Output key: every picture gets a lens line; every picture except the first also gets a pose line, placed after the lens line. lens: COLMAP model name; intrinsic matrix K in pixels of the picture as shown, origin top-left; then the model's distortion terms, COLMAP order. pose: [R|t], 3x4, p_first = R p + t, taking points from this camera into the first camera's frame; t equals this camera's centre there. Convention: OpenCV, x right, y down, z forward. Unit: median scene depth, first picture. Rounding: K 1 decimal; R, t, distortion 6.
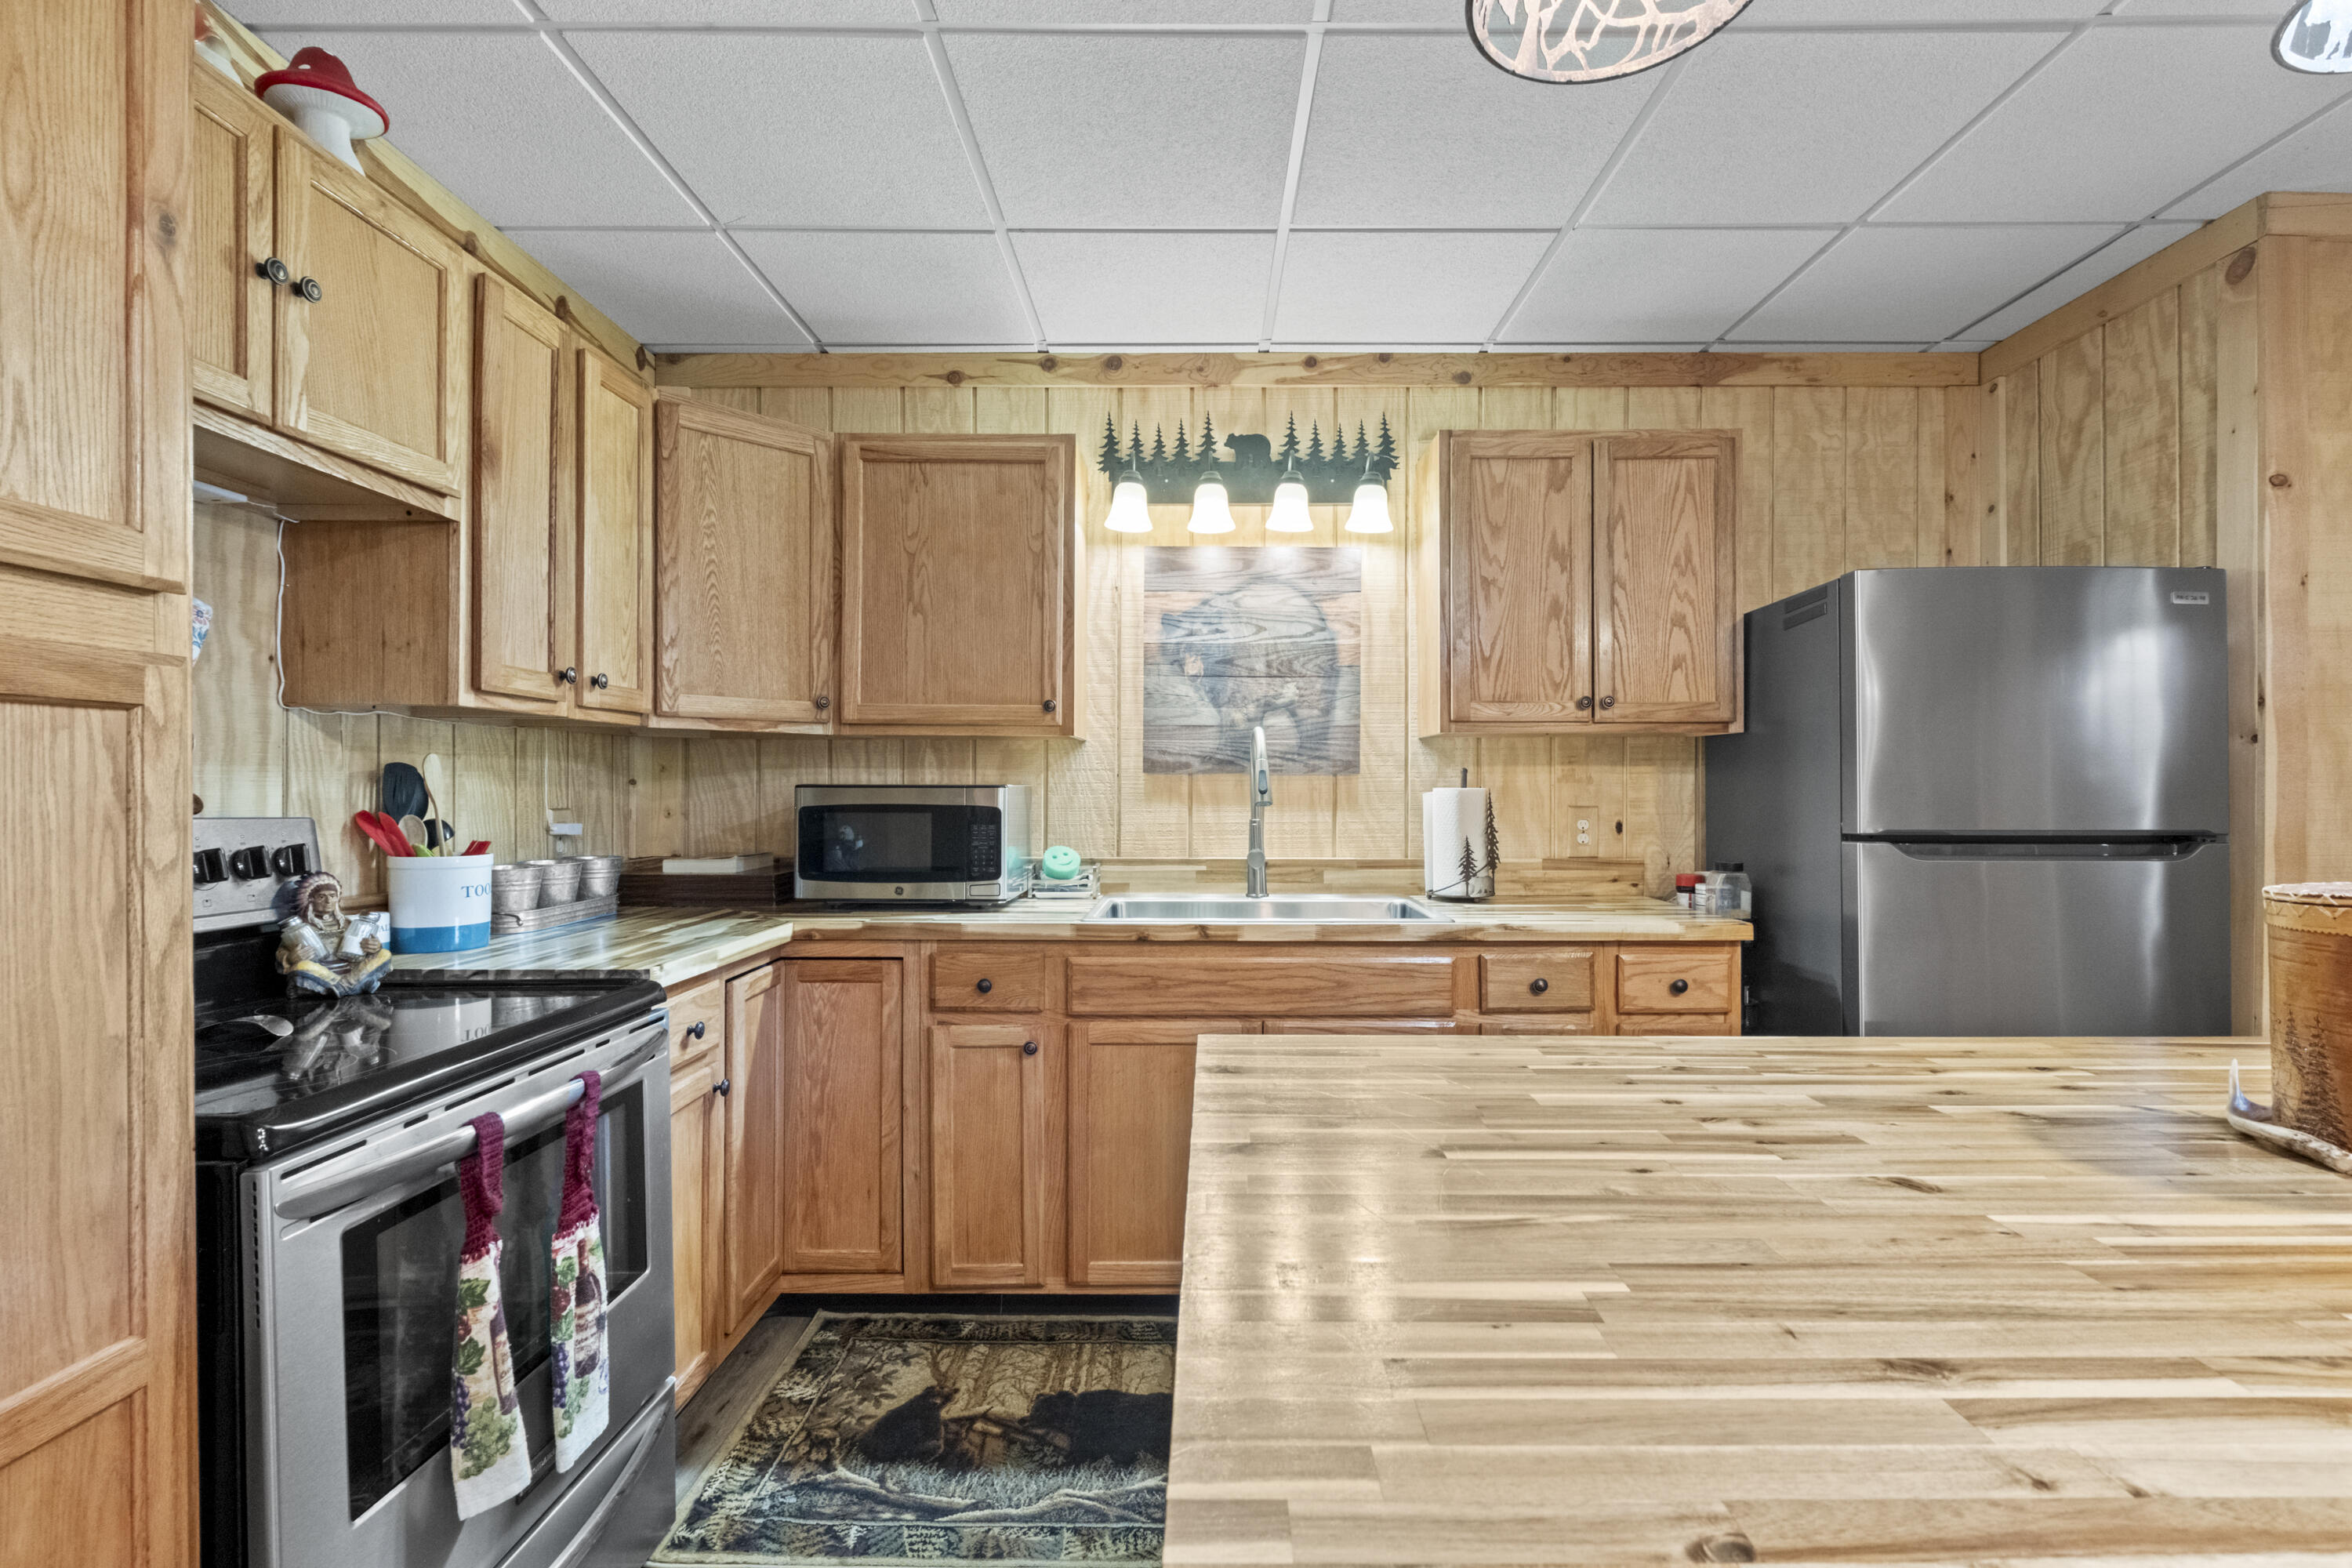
lens RADIAL K [[1078.1, 0, 1176.0], [0, 1078.1, 784.0], [0, 0, 1]] dist [-0.002373, -0.001370]
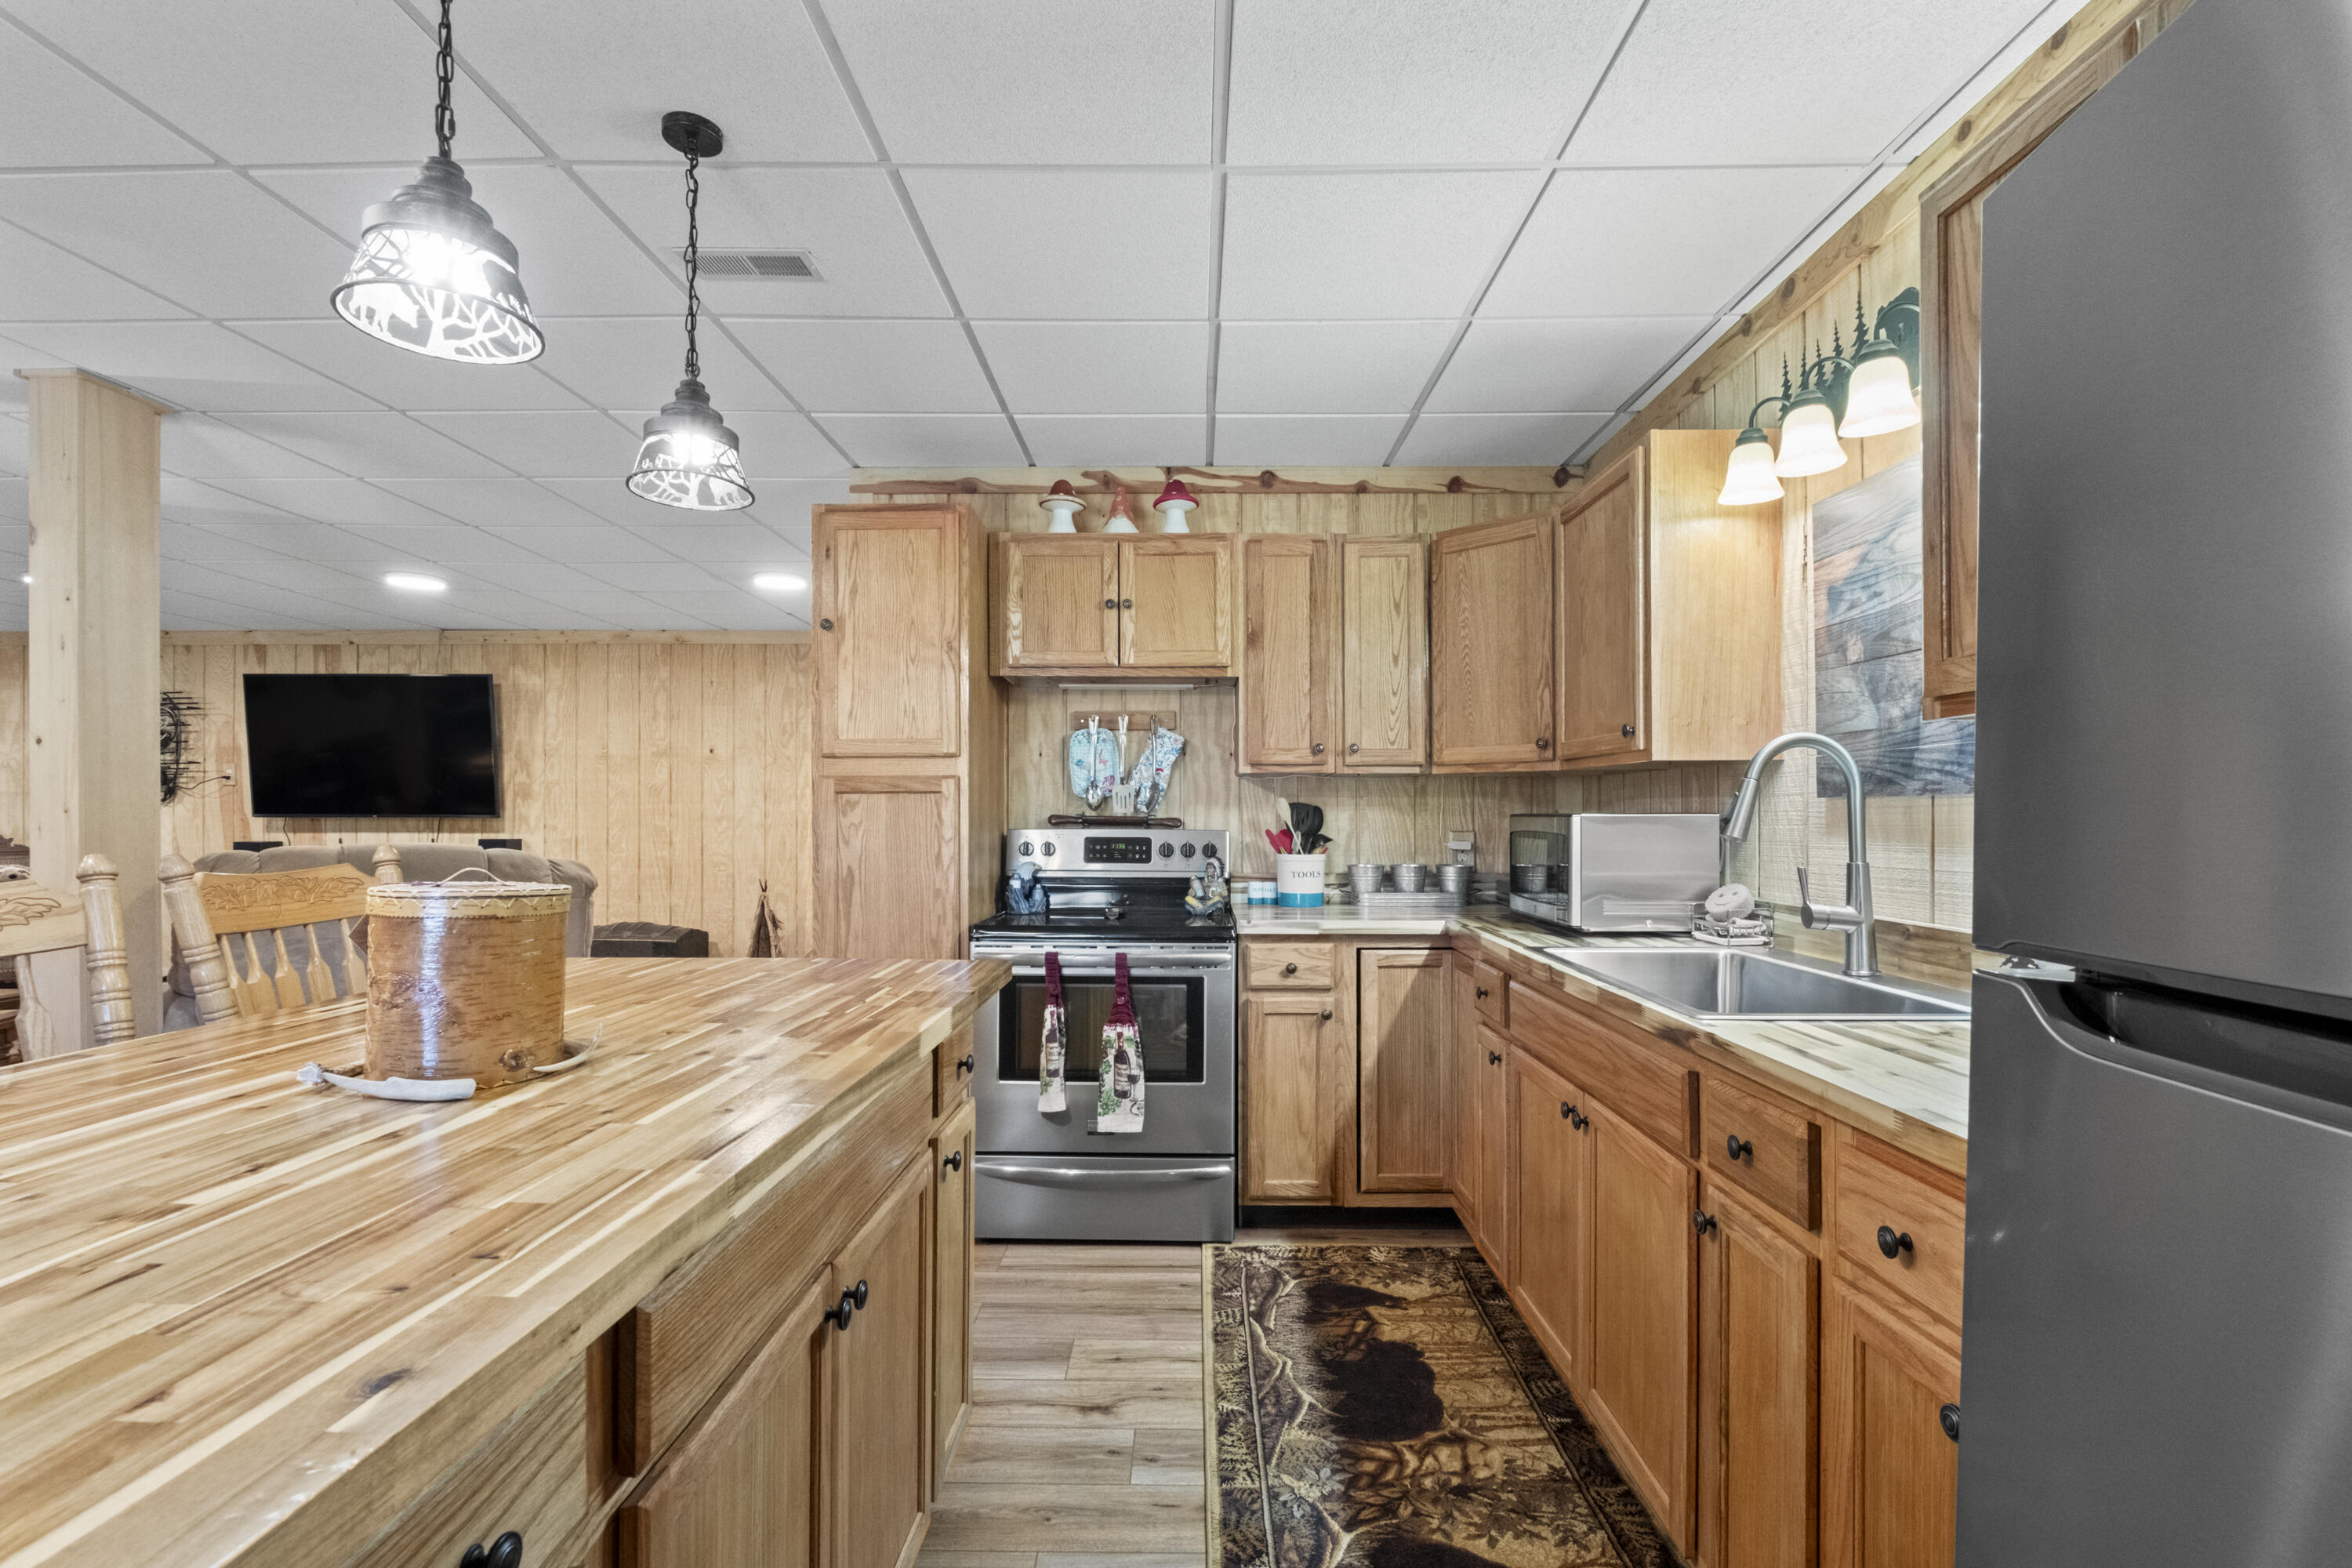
lens RADIAL K [[1046.3, 0, 1179.5], [0, 1046.3, 812.7], [0, 0, 1]] dist [0.000604, 0.000187]
pose [[0.002407, -0.004377, -0.999988, 0.991996], [0.000858, 0.999990, -0.004375, 0.004741], [0.999997, -0.000847, 0.002410, 0.745998]]
